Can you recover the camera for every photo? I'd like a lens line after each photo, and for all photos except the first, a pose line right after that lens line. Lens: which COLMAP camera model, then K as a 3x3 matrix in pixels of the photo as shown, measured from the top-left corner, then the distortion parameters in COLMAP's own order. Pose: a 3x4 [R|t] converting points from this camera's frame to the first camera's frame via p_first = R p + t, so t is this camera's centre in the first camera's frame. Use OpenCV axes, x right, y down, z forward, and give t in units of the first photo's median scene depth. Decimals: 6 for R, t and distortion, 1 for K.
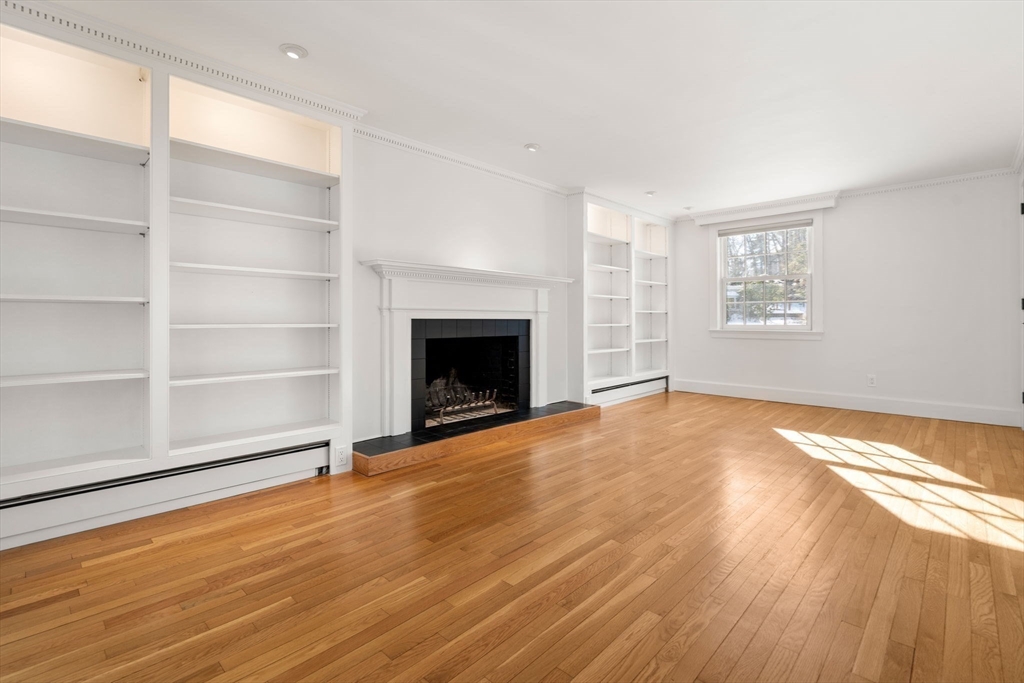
lens RADIAL K [[472.5, 0, 508.7], [0, 472.5, 325.6], [0, 0, 1]] dist [0.002663, 0.000271]
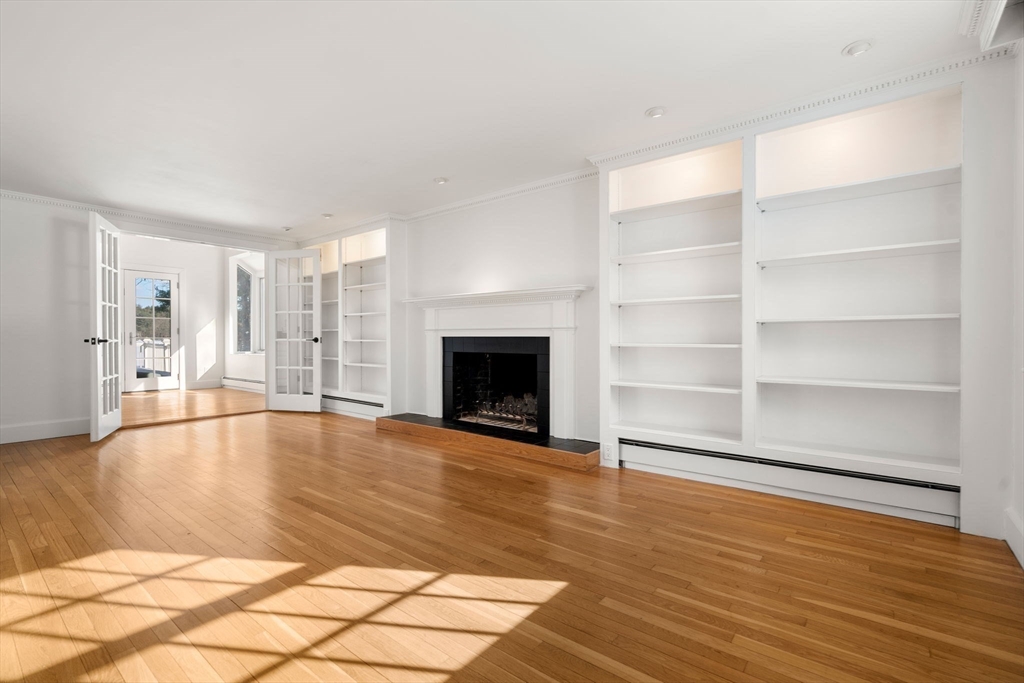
lens RADIAL K [[472.5, 0, 512.5], [0, 472.5, 341.9], [0, 0, 1]] dist [0.002663, 0.000271]
pose [[0.099136, 0.028085, -0.994678, 1.061657], [0.004244, 0.999581, 0.028646, -0.033767], [0.995065, -0.007062, 0.098975, 0.959299]]
